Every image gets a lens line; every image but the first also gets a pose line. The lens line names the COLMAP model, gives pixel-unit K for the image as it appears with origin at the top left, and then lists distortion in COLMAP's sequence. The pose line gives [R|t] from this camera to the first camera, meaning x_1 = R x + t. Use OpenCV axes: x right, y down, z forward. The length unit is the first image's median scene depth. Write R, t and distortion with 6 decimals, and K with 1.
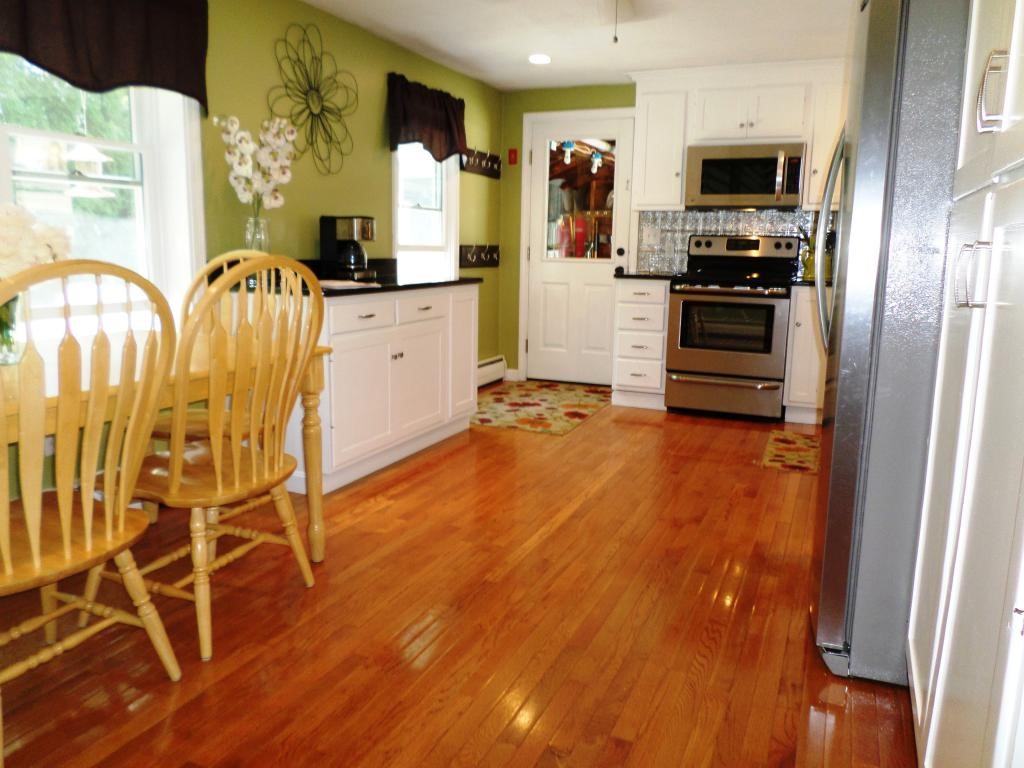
lens RADIAL K [[778.1, 0, 514.0], [0, 778.1, 383.1], [0, 0, 1]] dist [-0.008711, -0.004574]
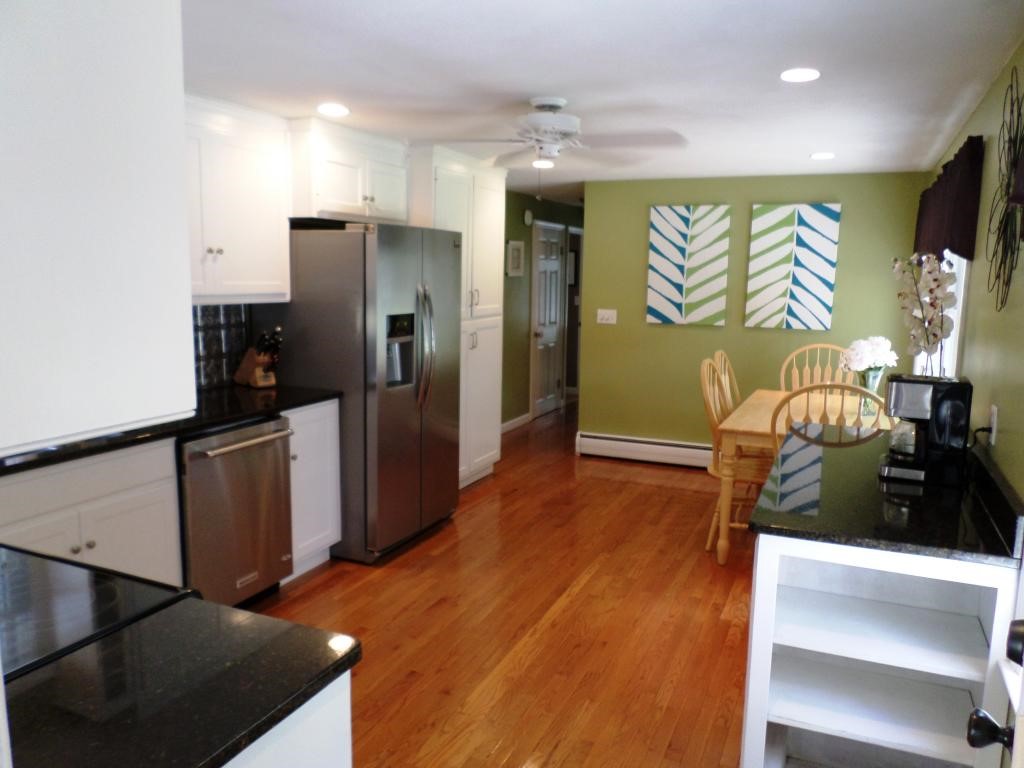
lens RADIAL K [[778.1, 0, 514.5], [0, 778.1, 384.3], [0, 0, 1]] dist [-0.008711, -0.004574]
pose [[-0.999239, -0.038879, 0.003034, 0.090969], [-0.035842, 0.946264, 0.321404, -0.325292], [-0.015367, 0.321051, -0.946937, 1.296161]]
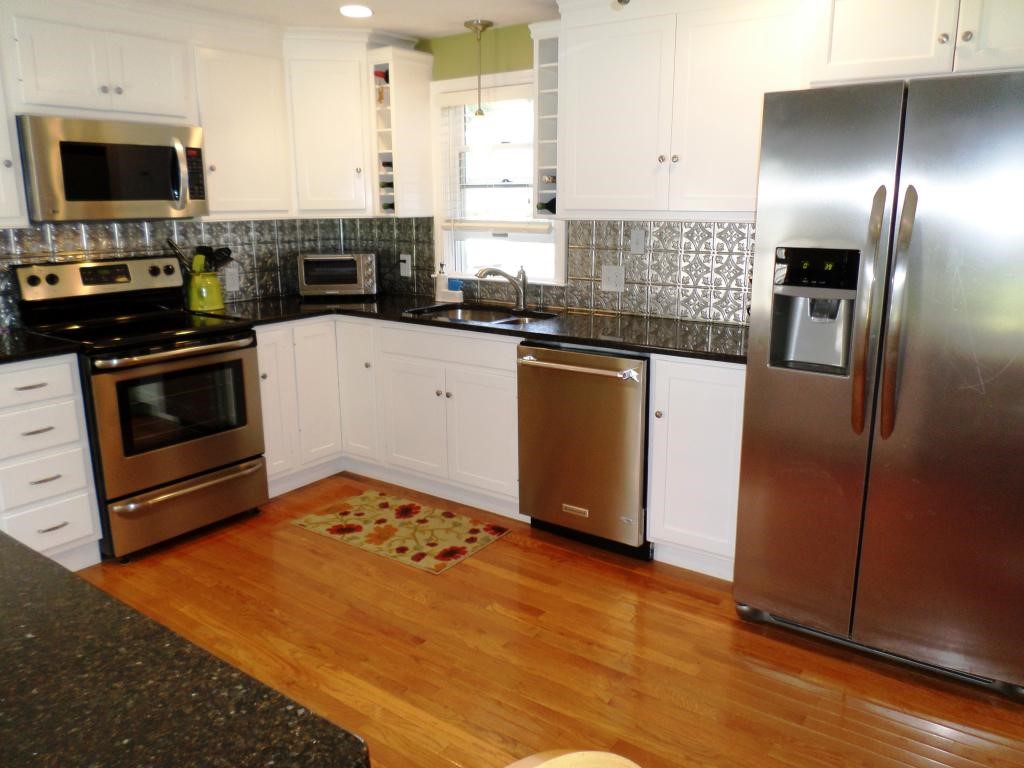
lens RADIAL K [[778.1, 0, 515.7], [0, 778.1, 381.7], [0, 0, 1]] dist [-0.008711, -0.004574]
pose [[0.216318, -0.236525, 0.947239, -0.286447], [0.175339, 0.963848, 0.200631, -0.176465], [-0.960449, 0.122688, 0.249970, 0.569285]]
